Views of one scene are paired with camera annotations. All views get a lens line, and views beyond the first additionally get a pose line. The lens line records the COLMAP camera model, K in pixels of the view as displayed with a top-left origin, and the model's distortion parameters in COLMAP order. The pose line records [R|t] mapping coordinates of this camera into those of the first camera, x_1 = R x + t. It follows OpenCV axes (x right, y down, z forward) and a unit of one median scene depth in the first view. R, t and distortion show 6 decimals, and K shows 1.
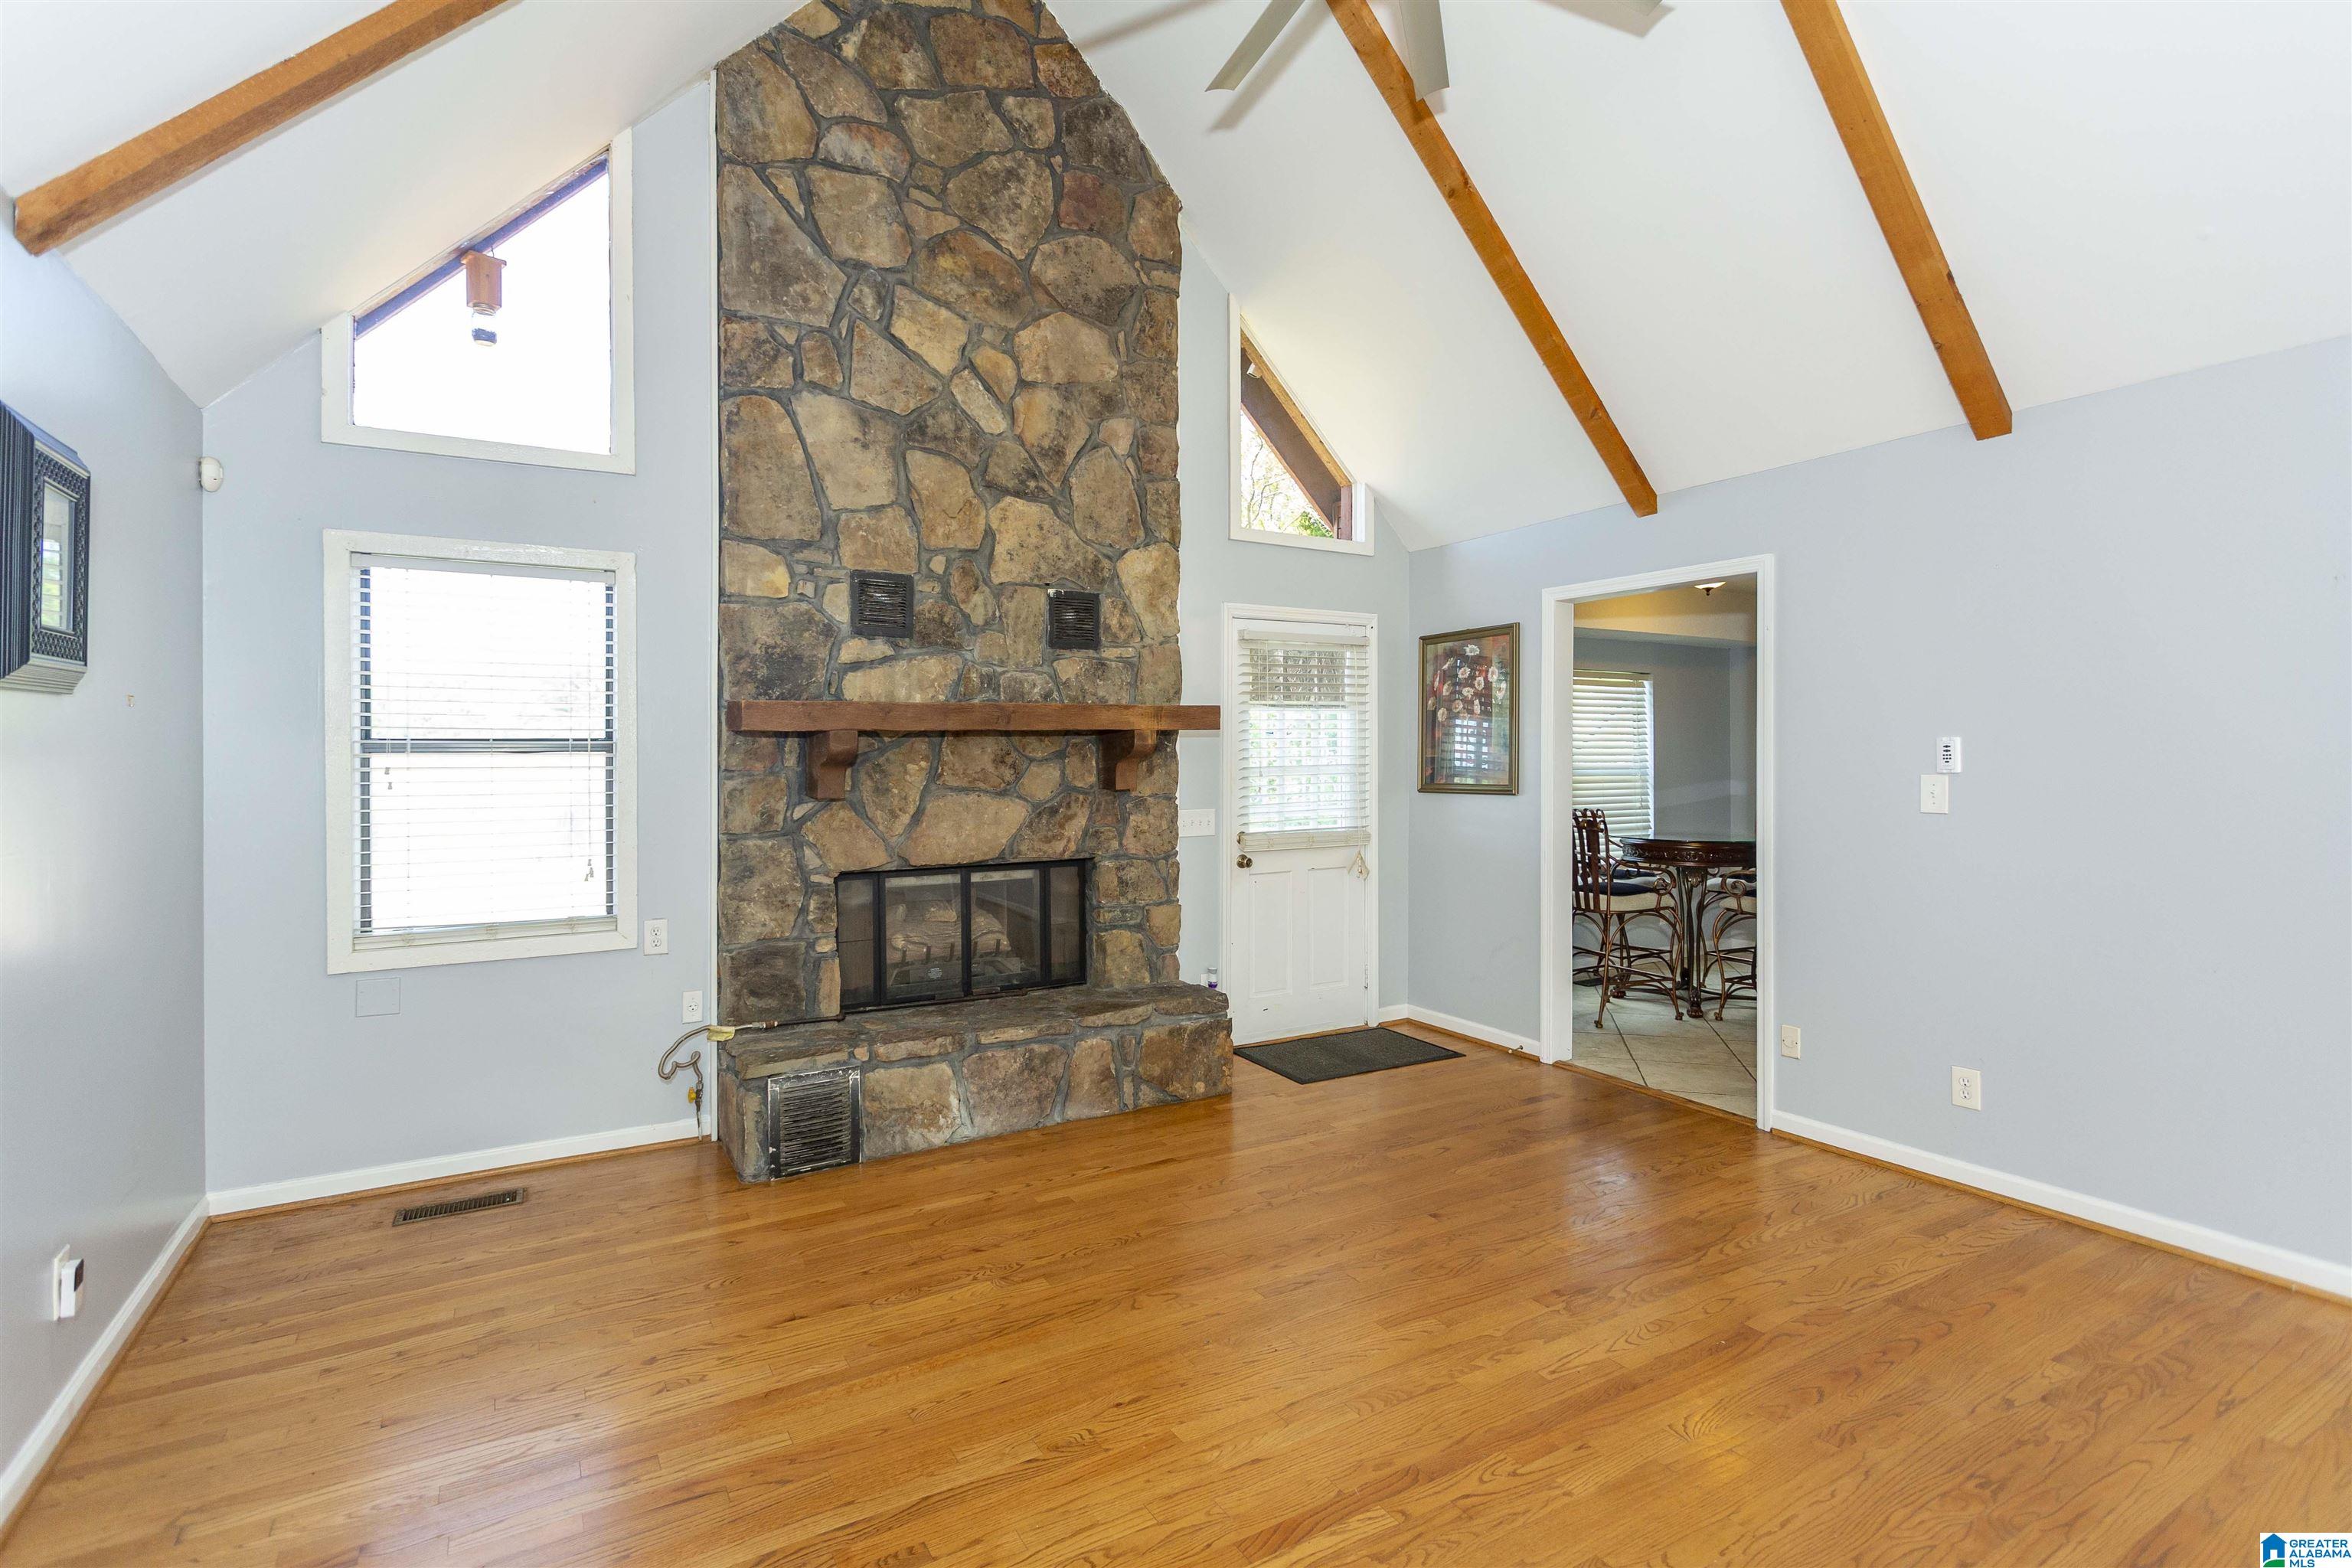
lens RADIAL K [[1111.2, 0, 1176.0], [0, 1111.2, 784.0], [0, 0, 1]] dist [0.003115, 0.000471]
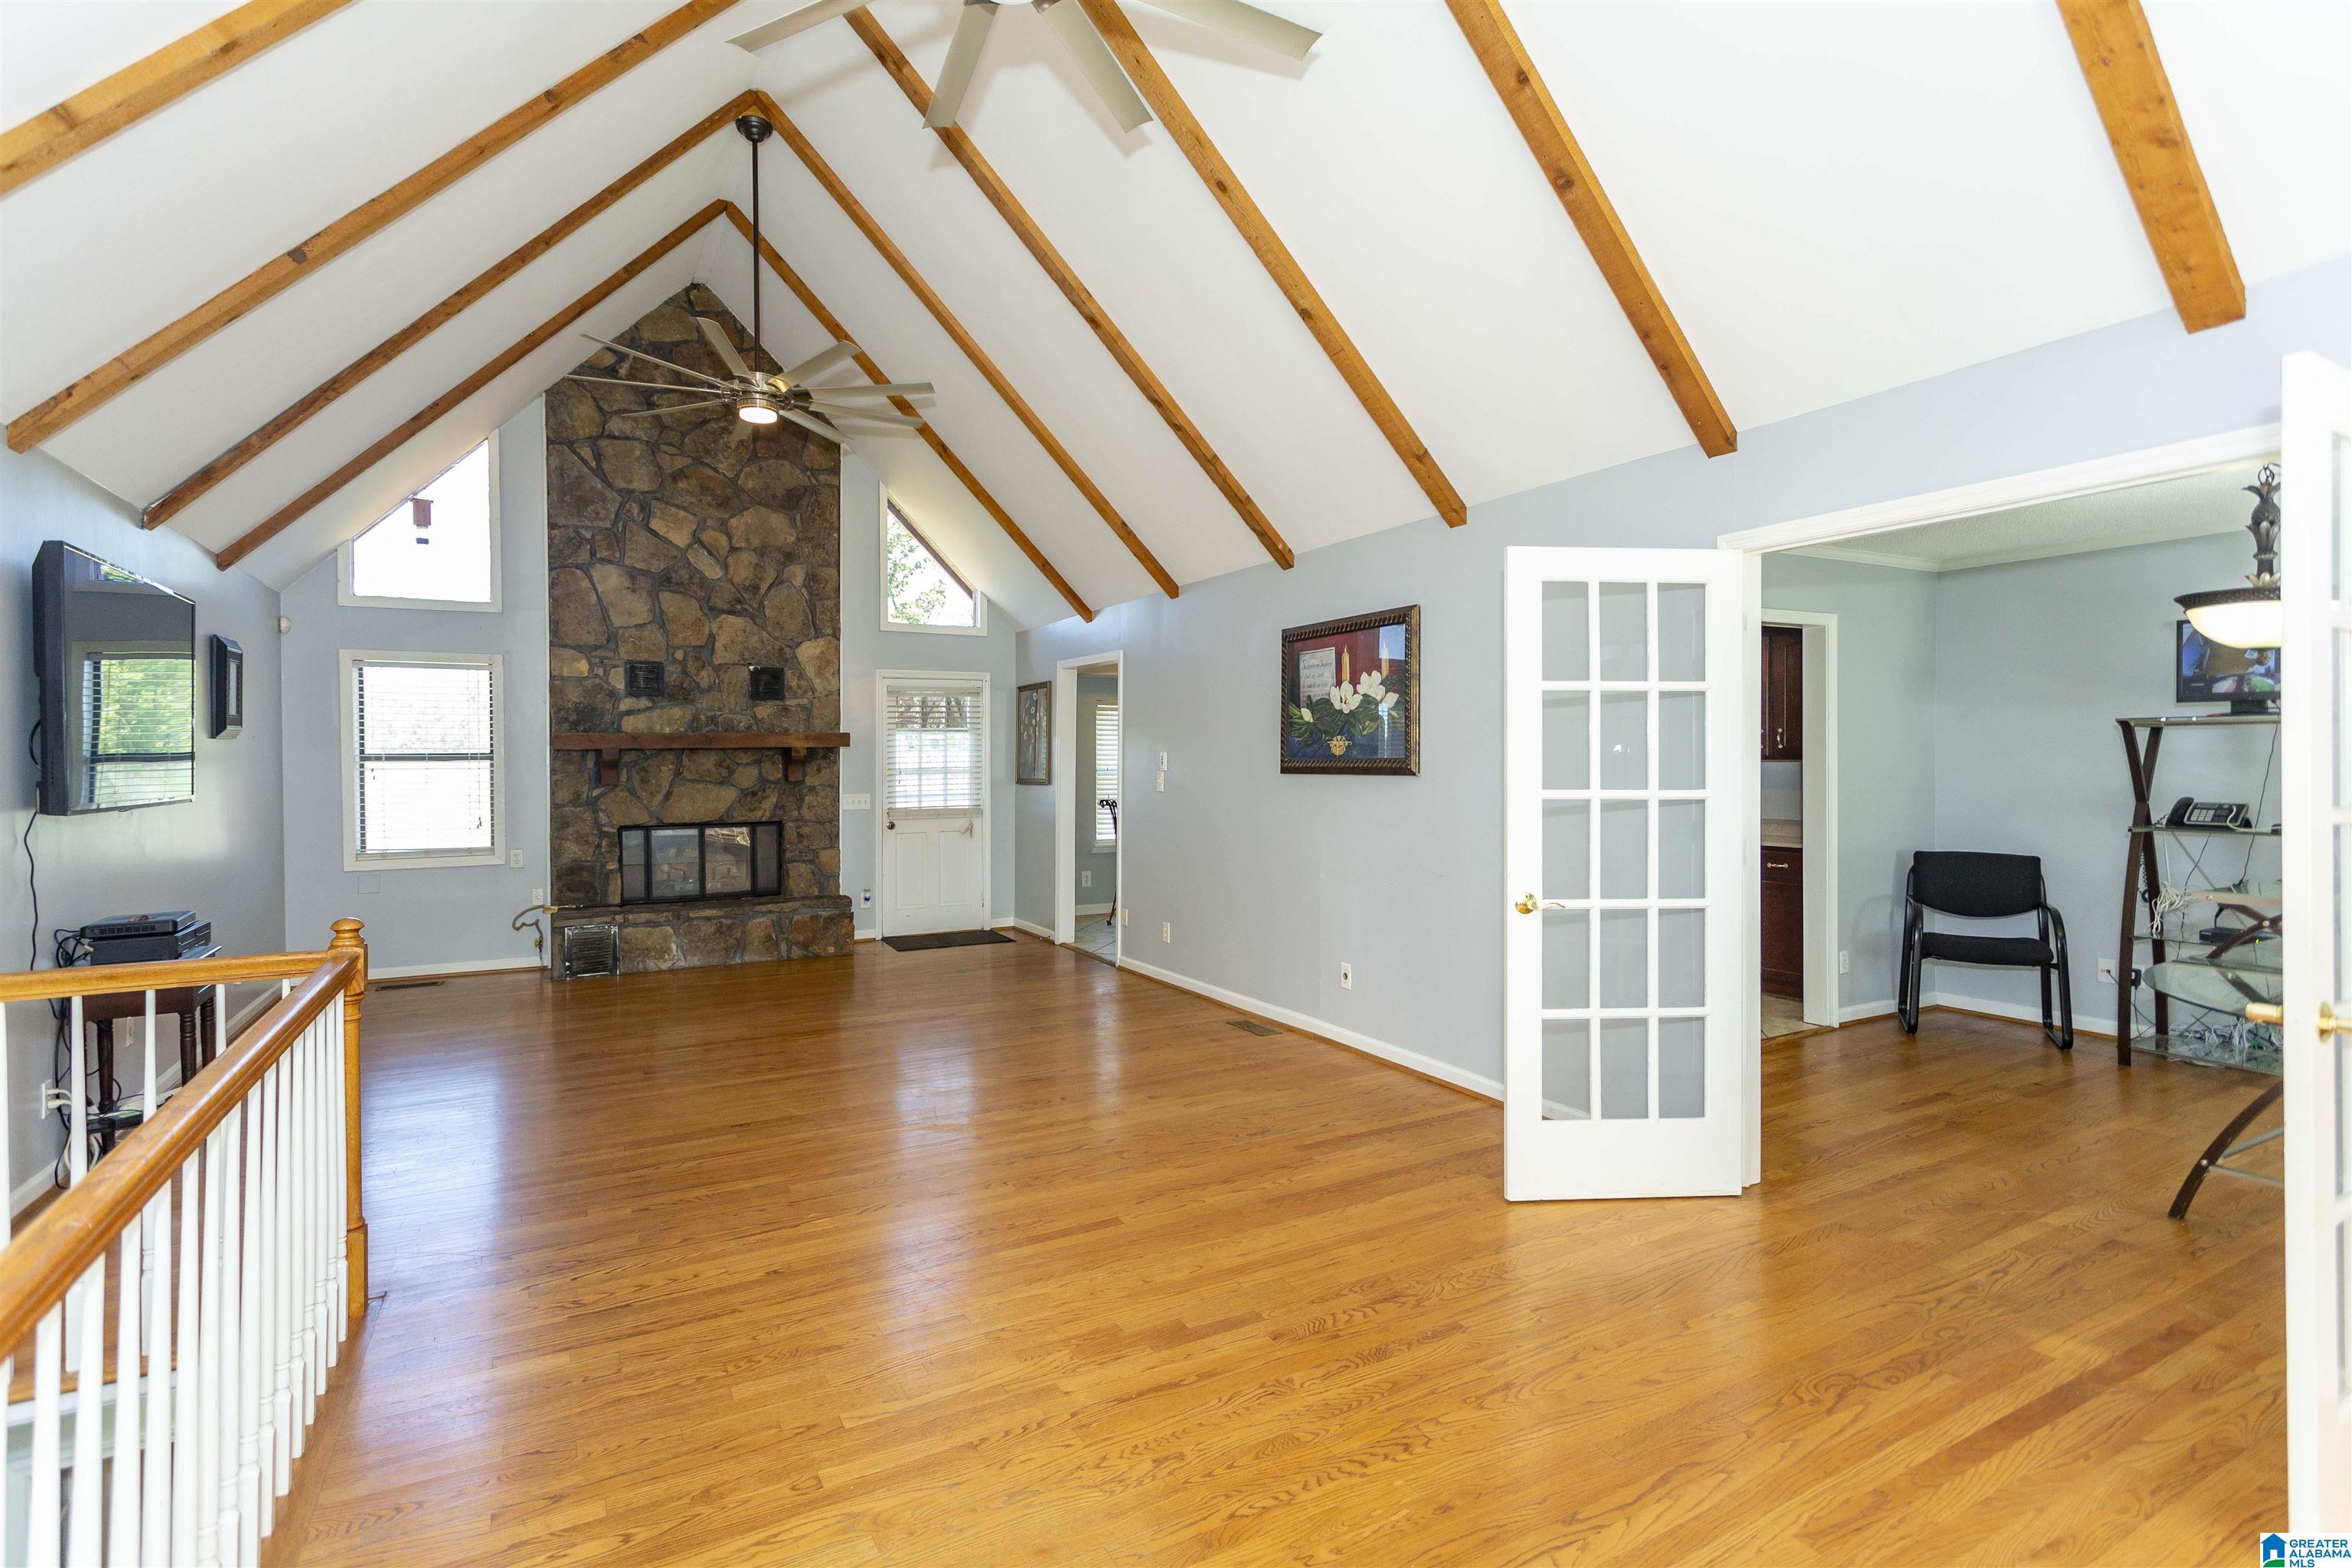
lens RADIAL K [[1125.1, 0, 1176.4], [0, 1125.1, 804.0], [0, 0, 1]] dist [0.005347, 0.000696]
pose [[0.999489, 0.001002, -0.031962, 0.654198], [-0.000478, 0.999865, 0.016408, 0.012259], [0.031974, -0.016384, 0.999354, -0.801340]]
